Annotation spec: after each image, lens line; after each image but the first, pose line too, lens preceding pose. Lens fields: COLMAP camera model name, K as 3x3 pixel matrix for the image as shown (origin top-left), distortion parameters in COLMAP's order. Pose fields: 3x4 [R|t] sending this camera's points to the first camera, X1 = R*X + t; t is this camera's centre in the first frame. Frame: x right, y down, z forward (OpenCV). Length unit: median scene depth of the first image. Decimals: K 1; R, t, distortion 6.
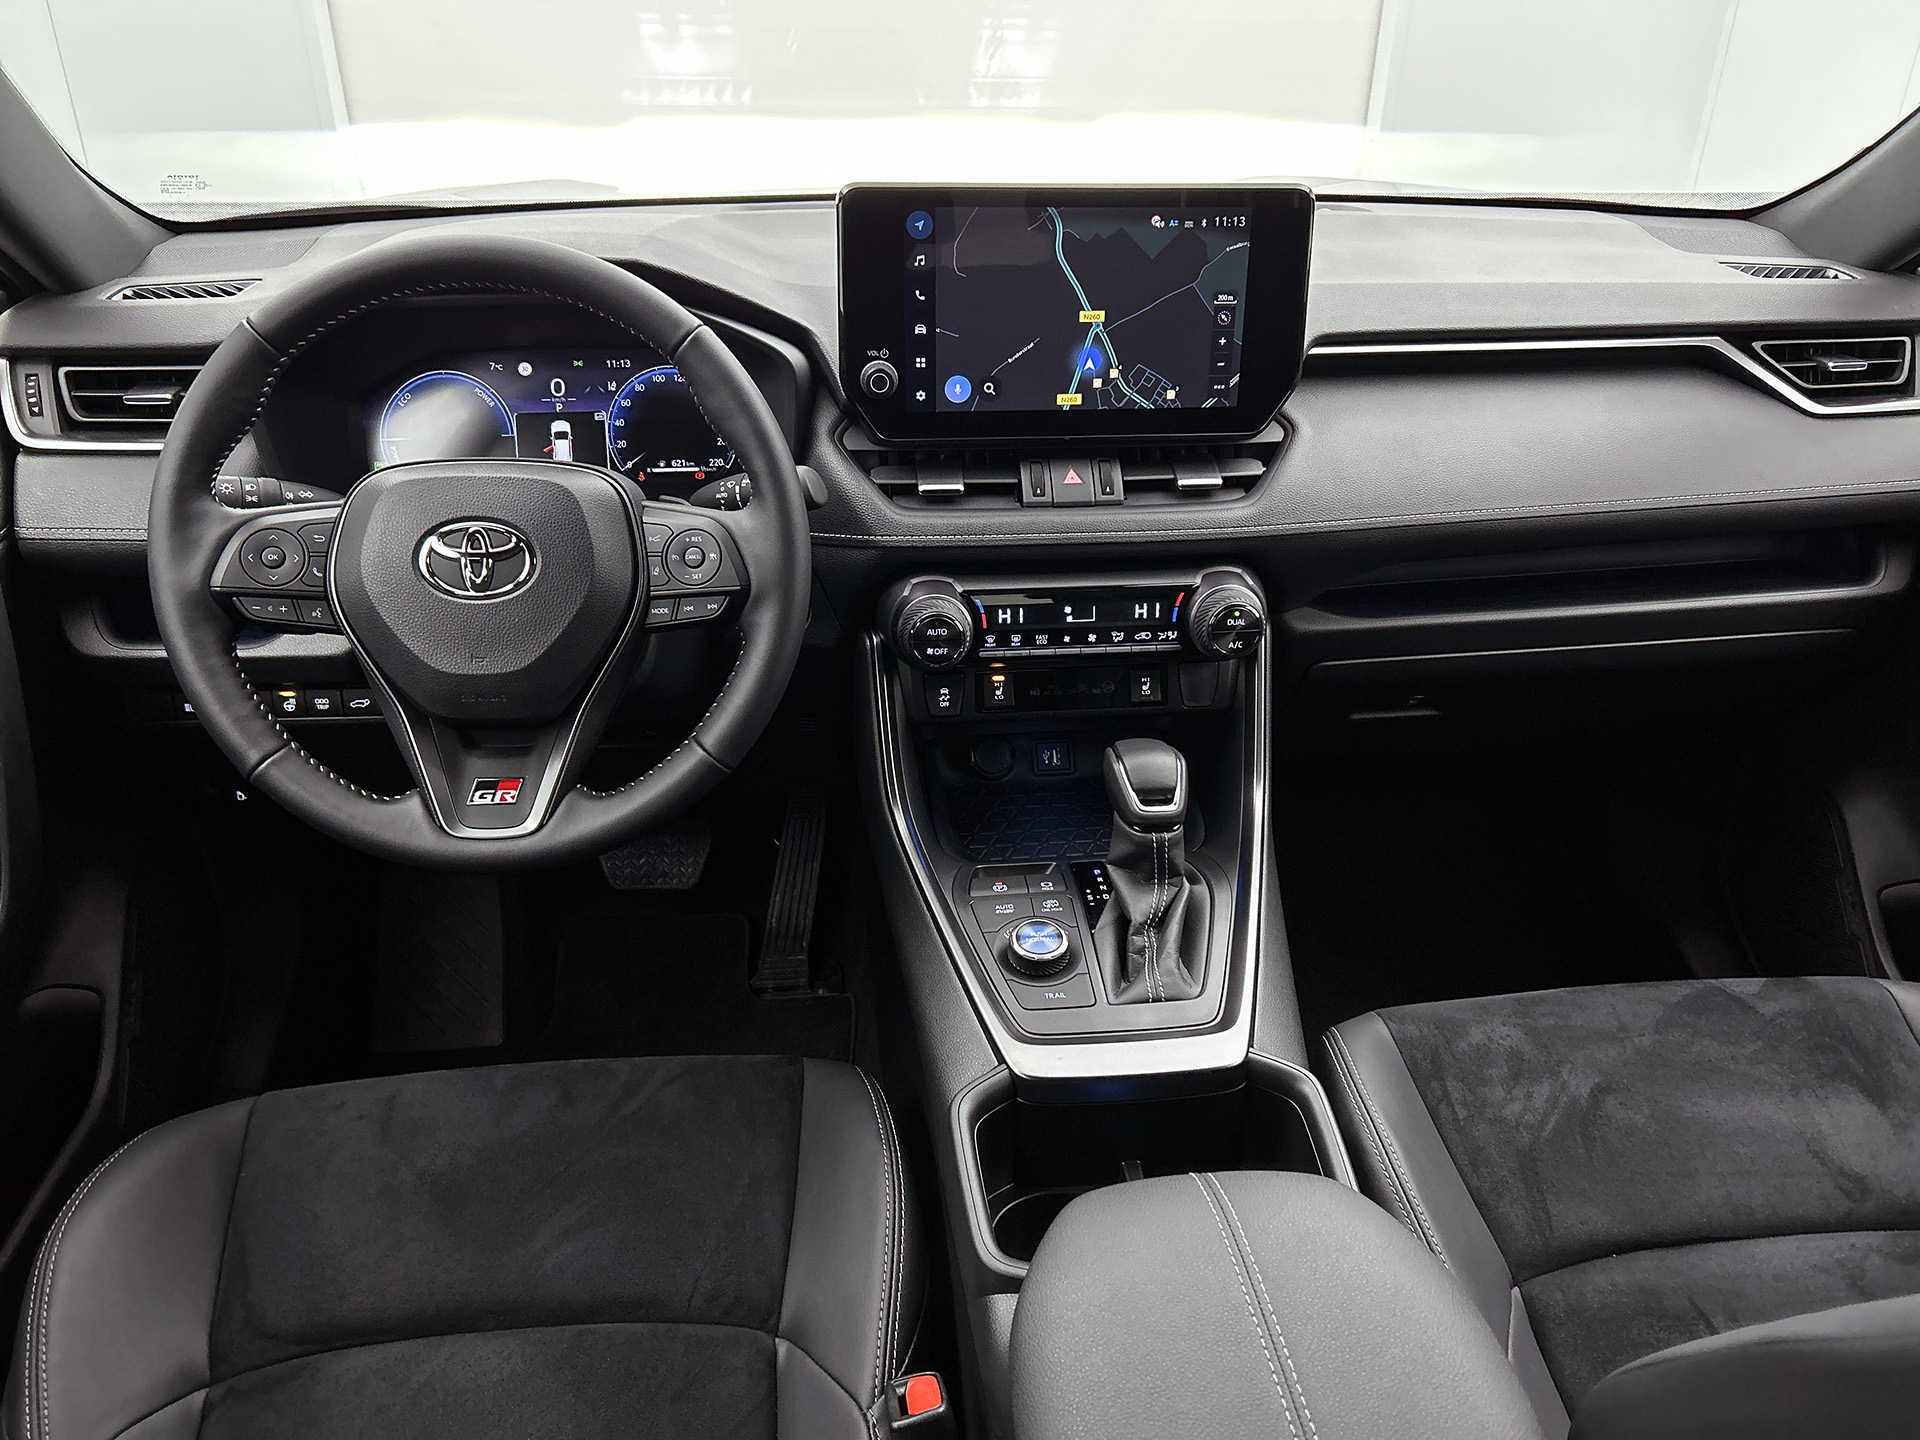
lens RADIAL K [[1454.3, 0, 978.3], [0, 1454.3, 725.0], [0, 0, 1]] dist [0.036656, -0.046119]
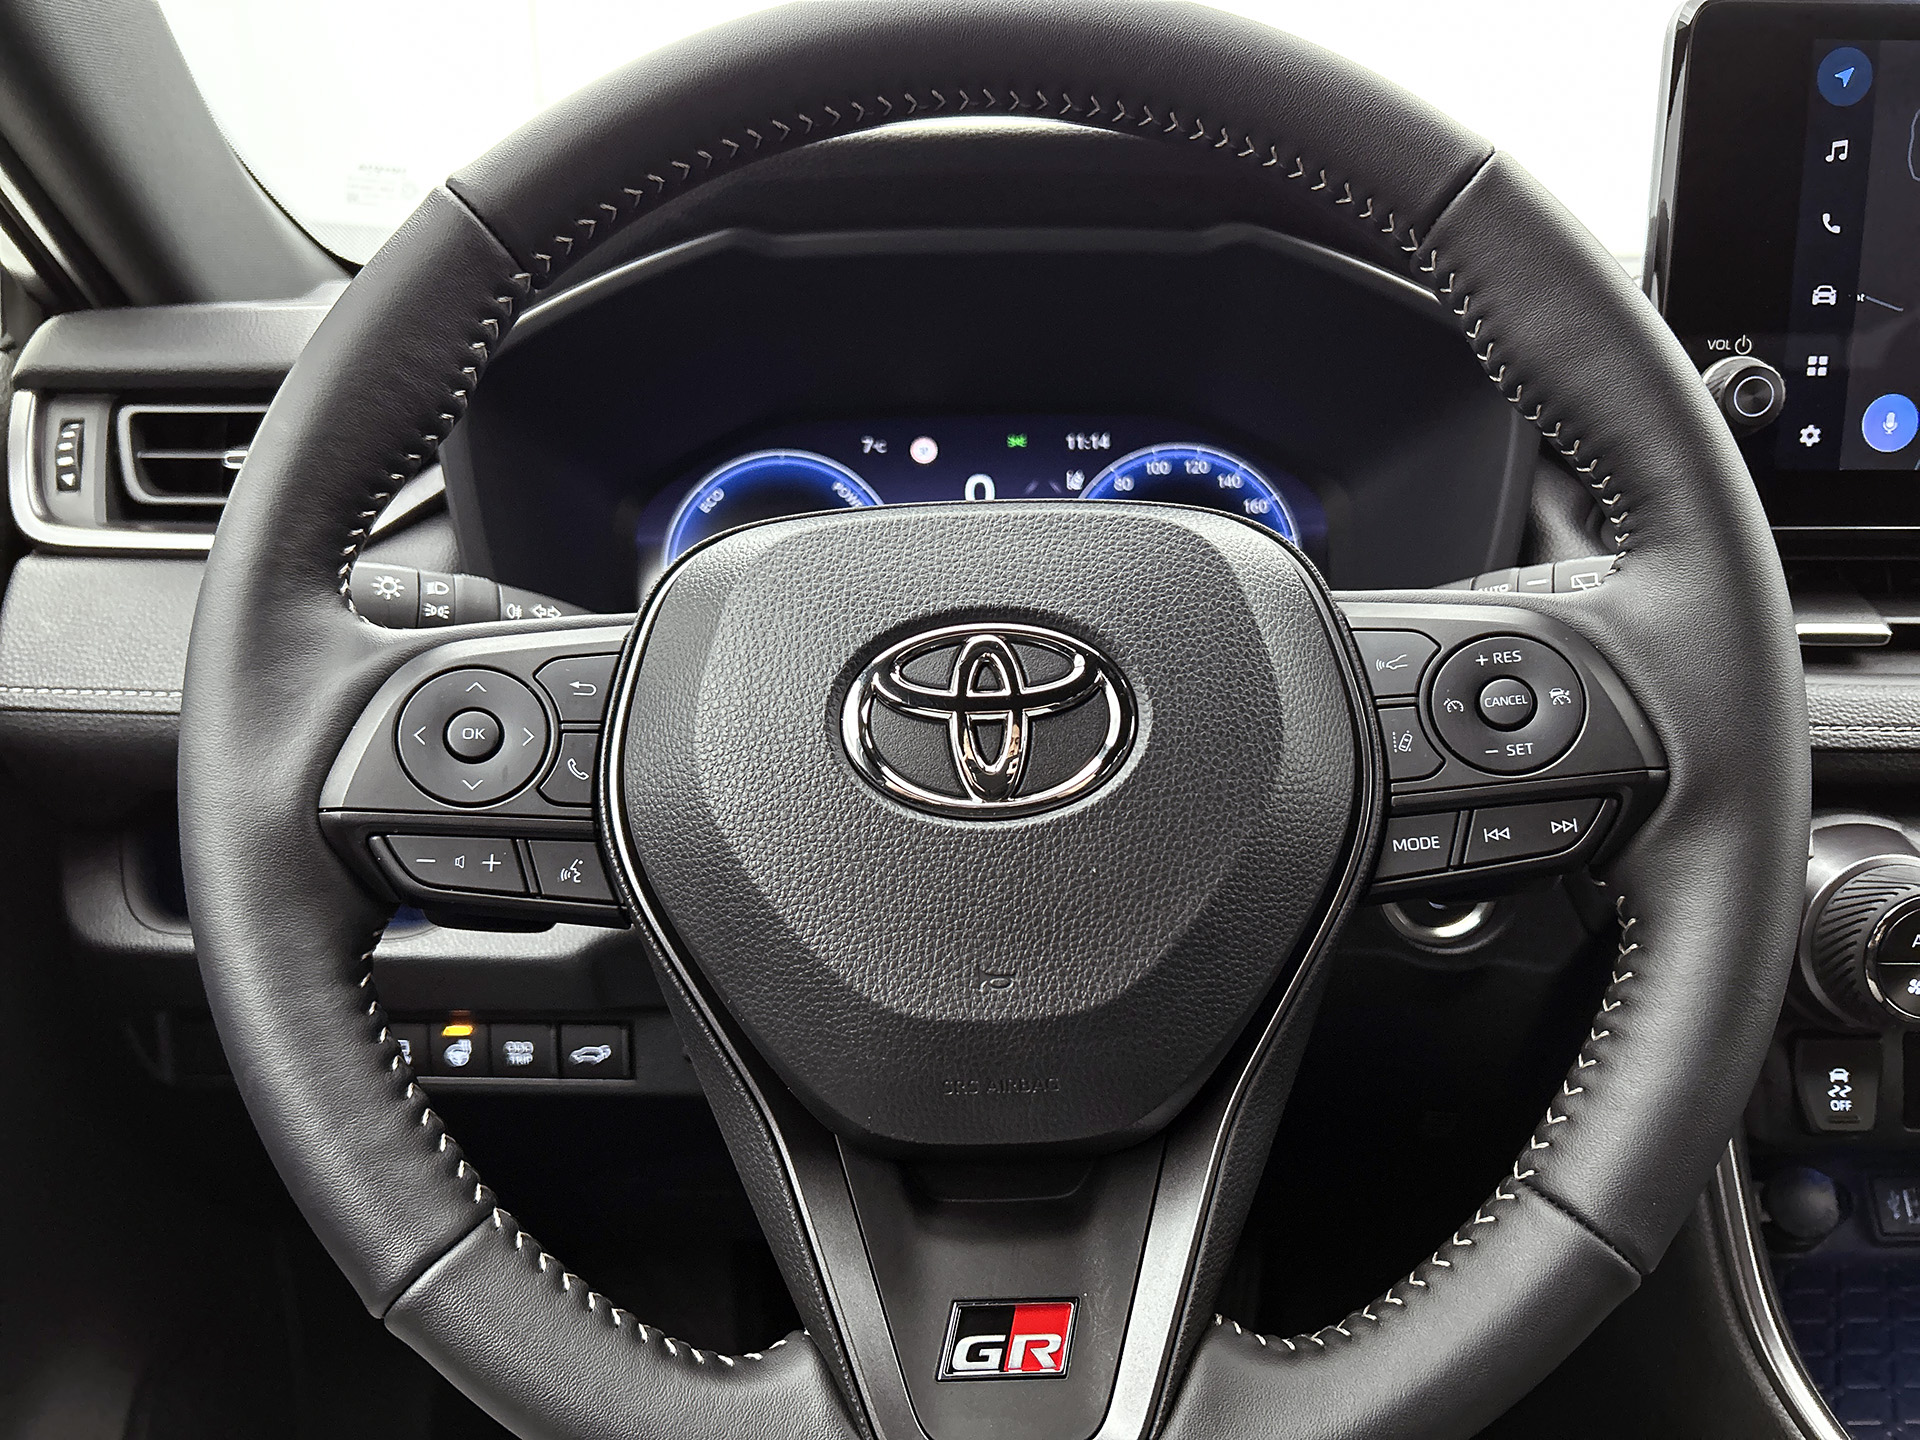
lens RADIAL K [[1454.3, 0, 963.6], [0, 1454.3, 730.8], [0, 0, 1]] dist [0.036656, -0.046119]
pose [[0.994617, 0.012925, -0.102809, -0.257891], [-0.034469, 0.976953, -0.210653, -0.023130], [0.097717, 0.213063, 0.972140, 0.524470]]
